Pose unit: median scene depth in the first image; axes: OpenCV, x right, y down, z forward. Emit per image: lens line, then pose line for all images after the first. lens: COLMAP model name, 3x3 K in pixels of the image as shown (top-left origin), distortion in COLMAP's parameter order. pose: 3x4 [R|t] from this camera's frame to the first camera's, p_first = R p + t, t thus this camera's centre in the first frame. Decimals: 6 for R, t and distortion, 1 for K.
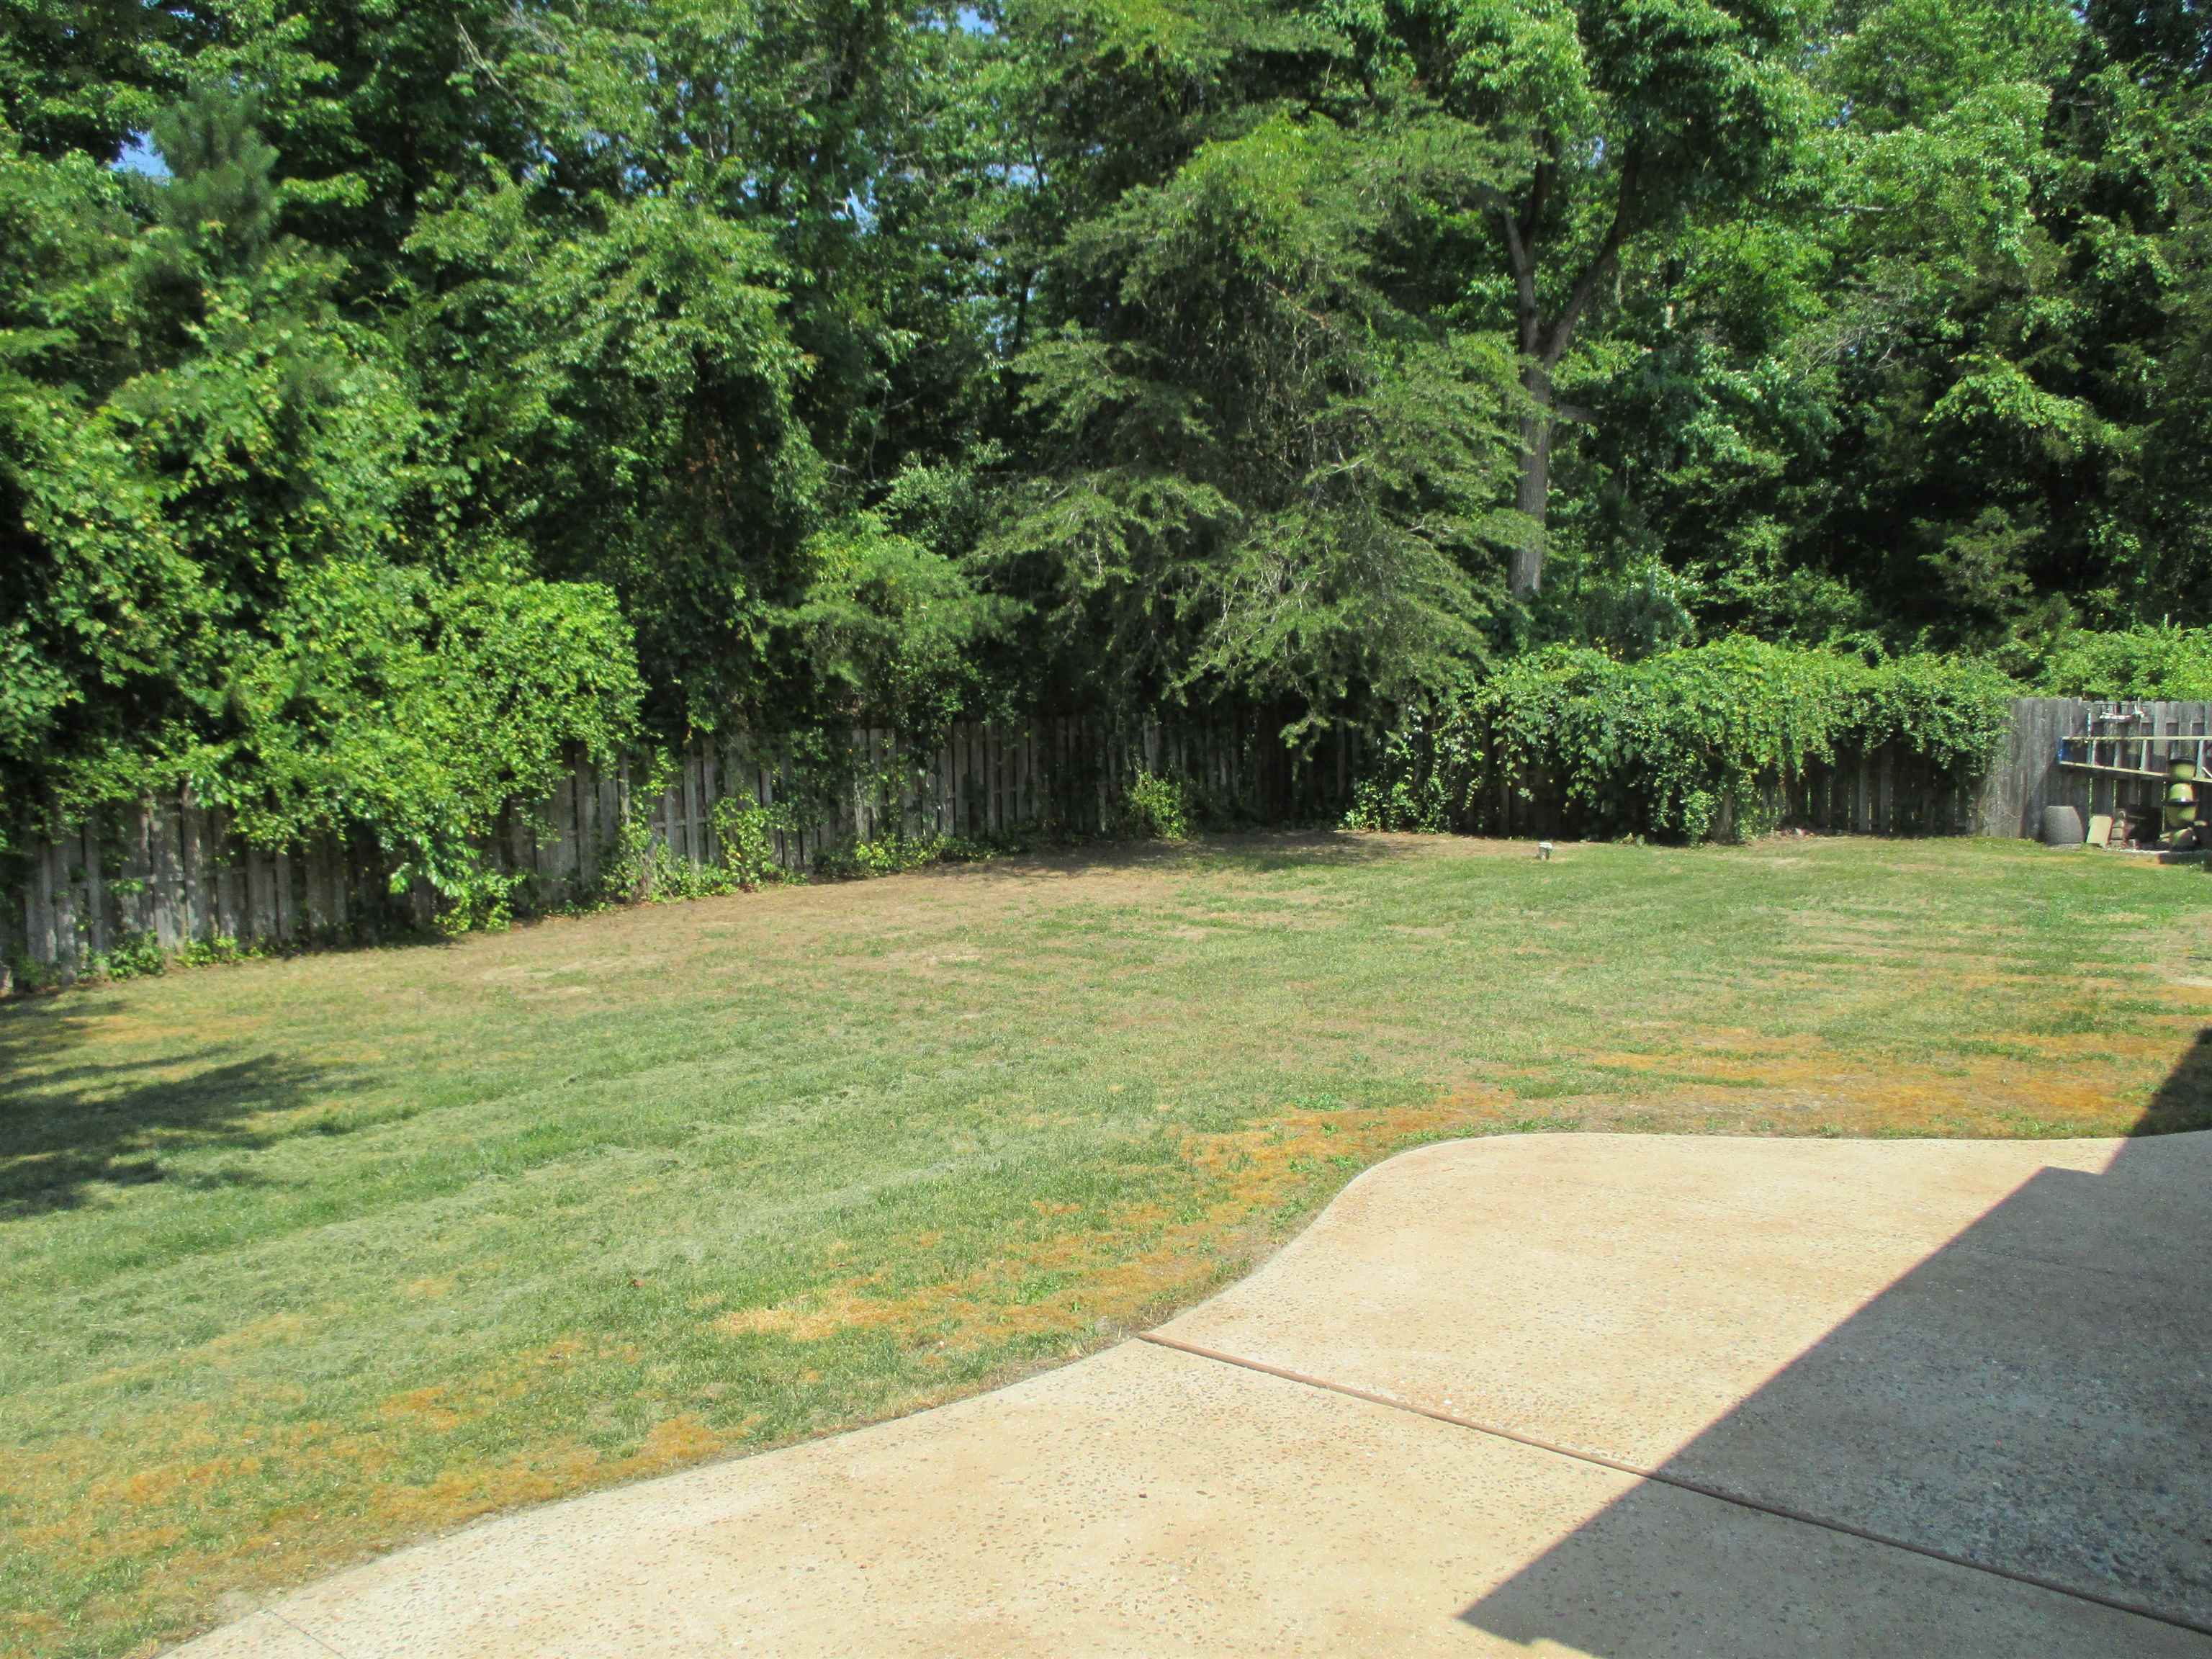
lens RADIAL K [[1805.8, 0, 1110.2], [0, 1805.8, 828.8], [0, 0, 1]] dist [-0.039904, 0.009098]
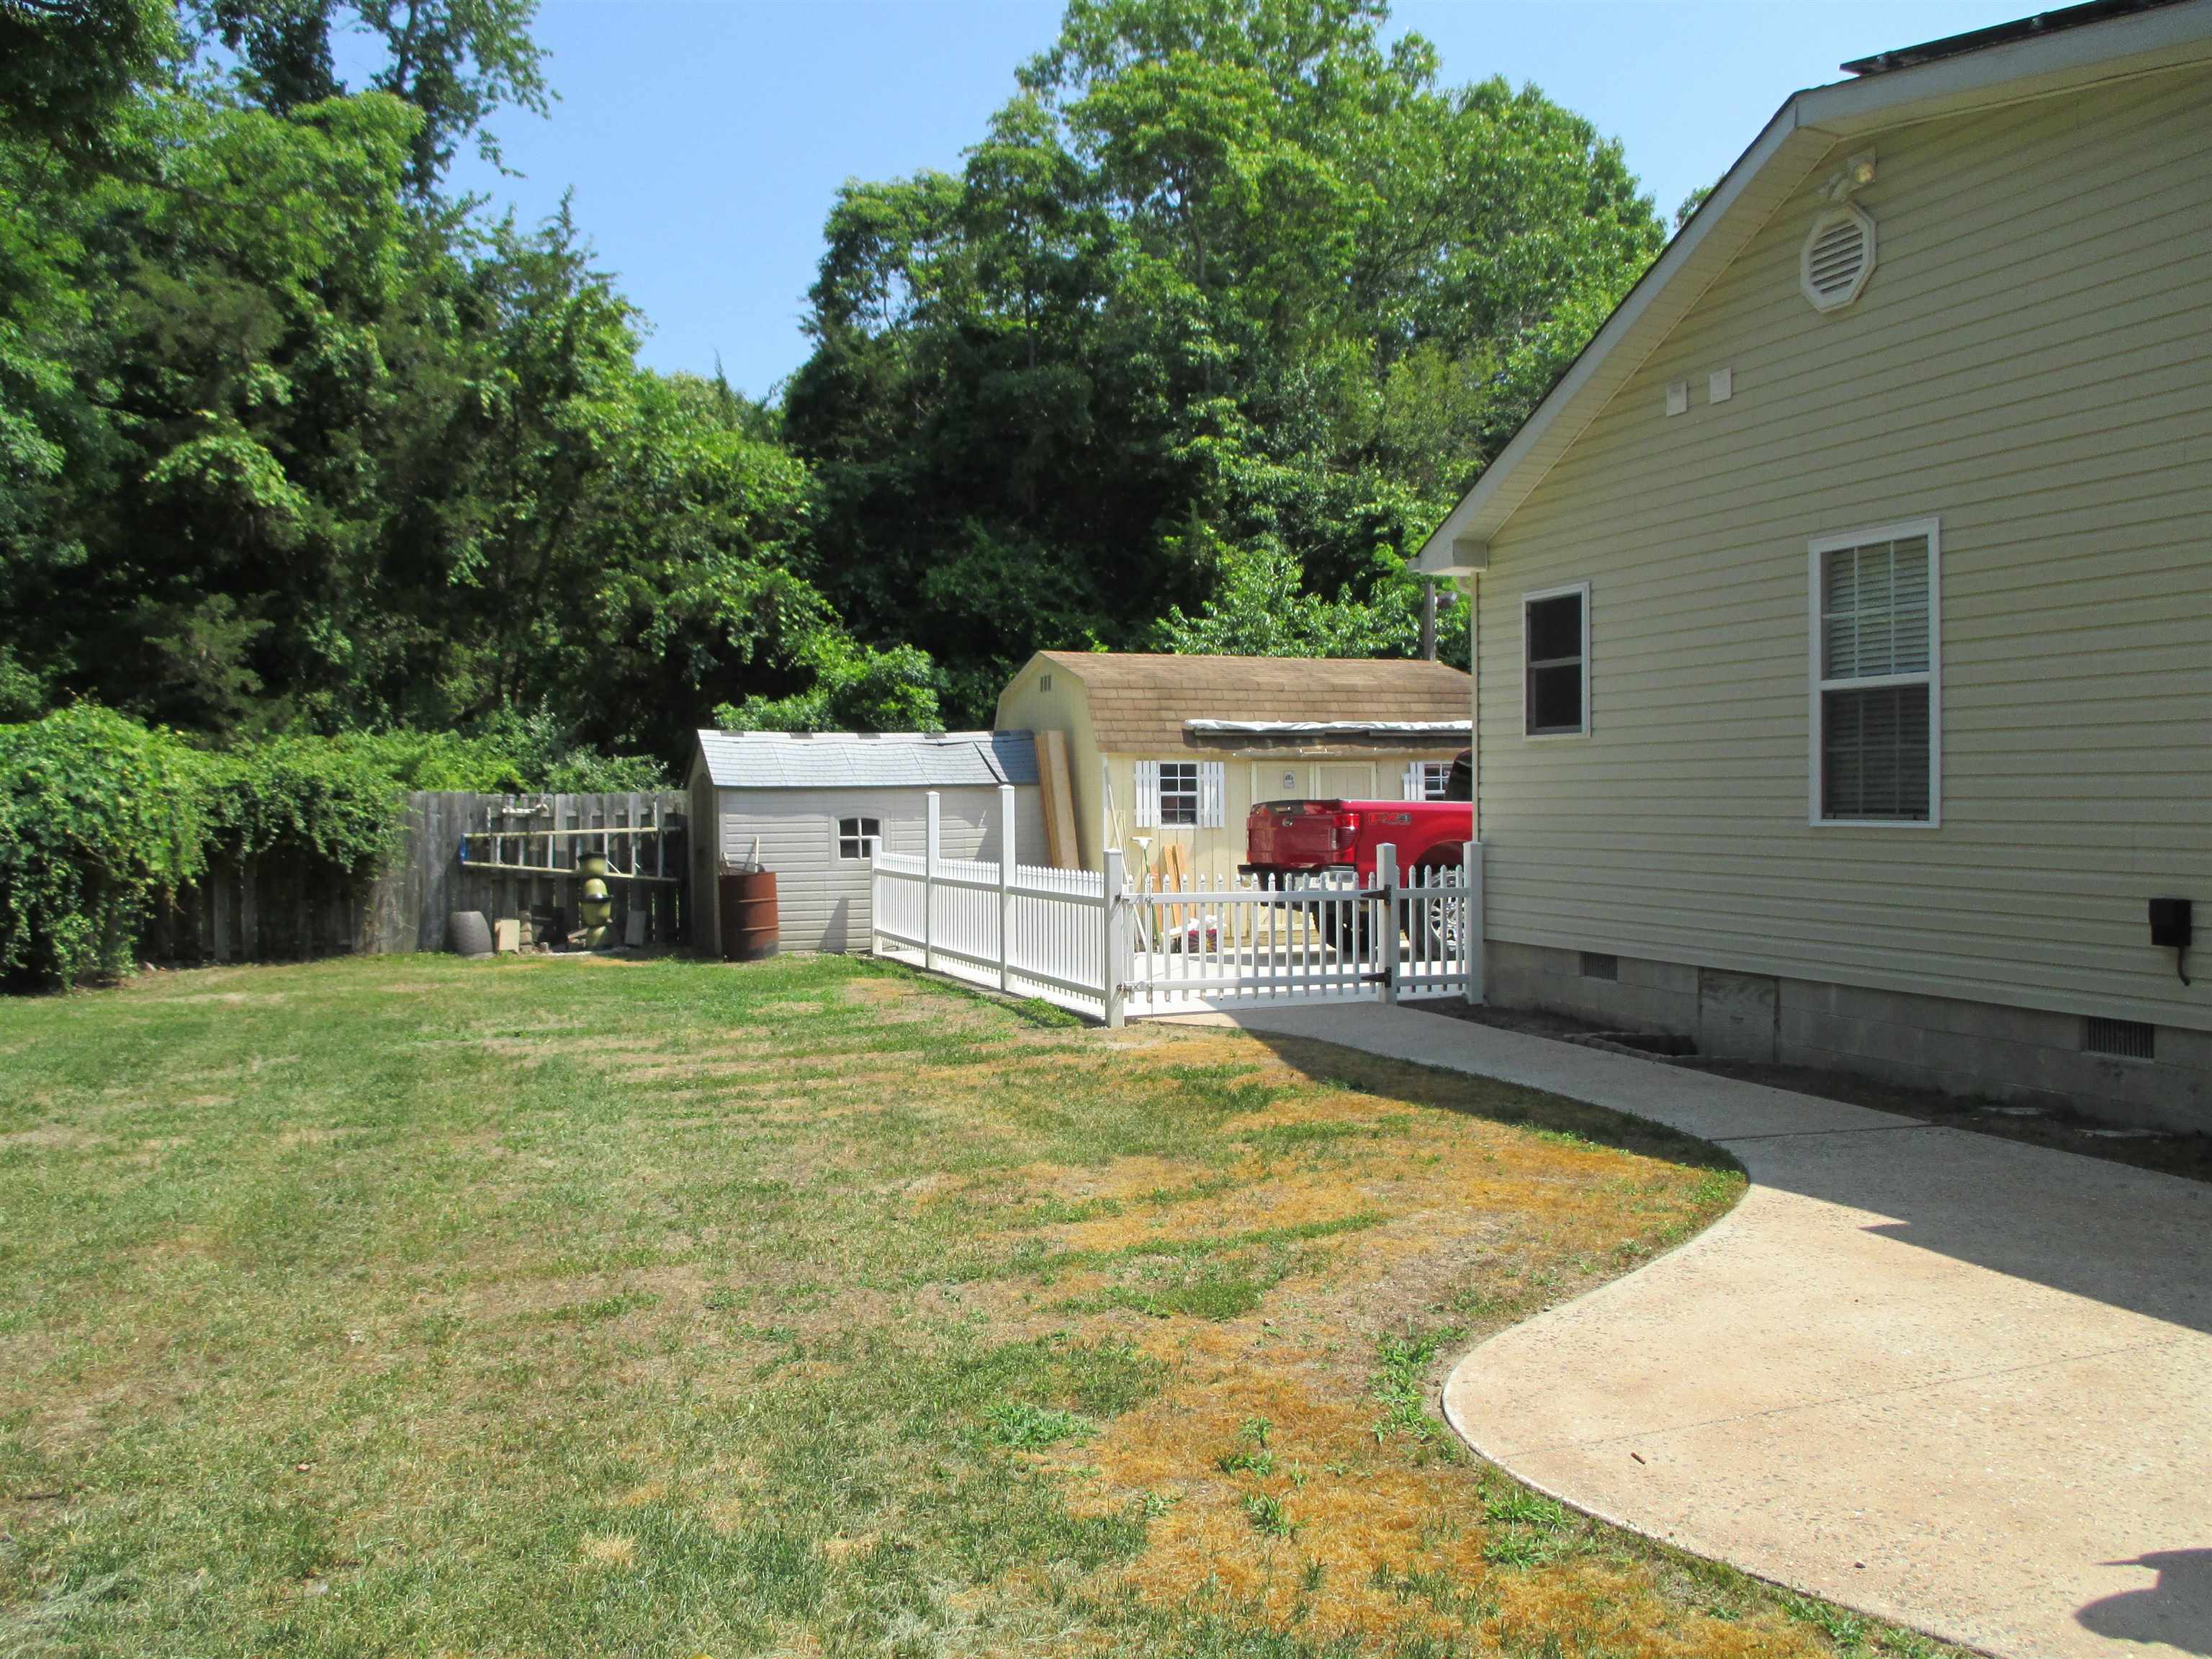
lens RADIAL K [[1805.8, 0, 1067.2], [0, 1805.8, 881.8], [0, 0, 1]] dist [-0.039904, 0.009098]
pose [[0.469027, -0.029361, 0.882696, -0.118994], [0.082072, 0.996571, -0.010462, 0.006419], [-0.879362, 0.077352, 0.469829, 0.310094]]
